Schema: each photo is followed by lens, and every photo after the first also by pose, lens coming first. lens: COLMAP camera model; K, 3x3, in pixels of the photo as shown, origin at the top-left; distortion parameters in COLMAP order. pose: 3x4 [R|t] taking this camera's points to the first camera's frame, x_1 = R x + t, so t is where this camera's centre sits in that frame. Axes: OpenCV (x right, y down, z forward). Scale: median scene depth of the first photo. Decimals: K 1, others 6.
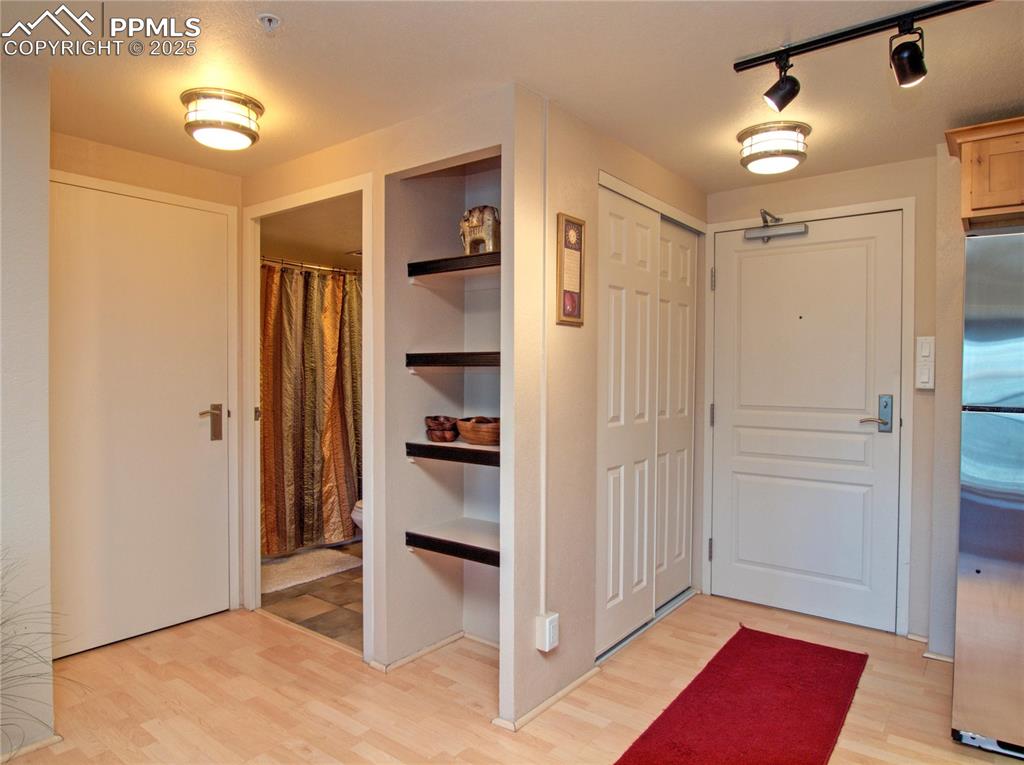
lens RADIAL K [[659.1, 0, 510.7], [0, 659.1, 382.1], [0, 0, 1]] dist [-0.000597, -0.001442]
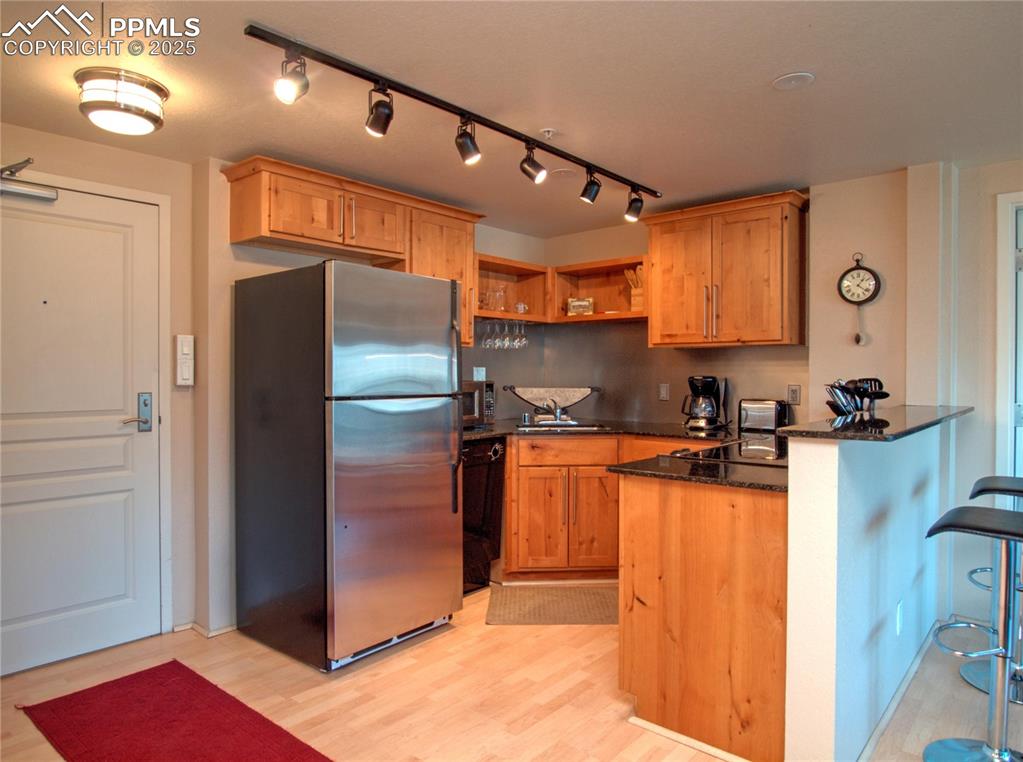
lens RADIAL K [[664.7, 0, 510.7], [0, 664.7, 381.0], [0, 0, 1]] dist [-0.010301, -0.000211]
pose [[0.068153, -0.018079, 0.997511, -0.372954], [0.012262, 0.999775, 0.017282, -0.008380], [-0.997600, 0.011054, 0.068359, 0.410818]]
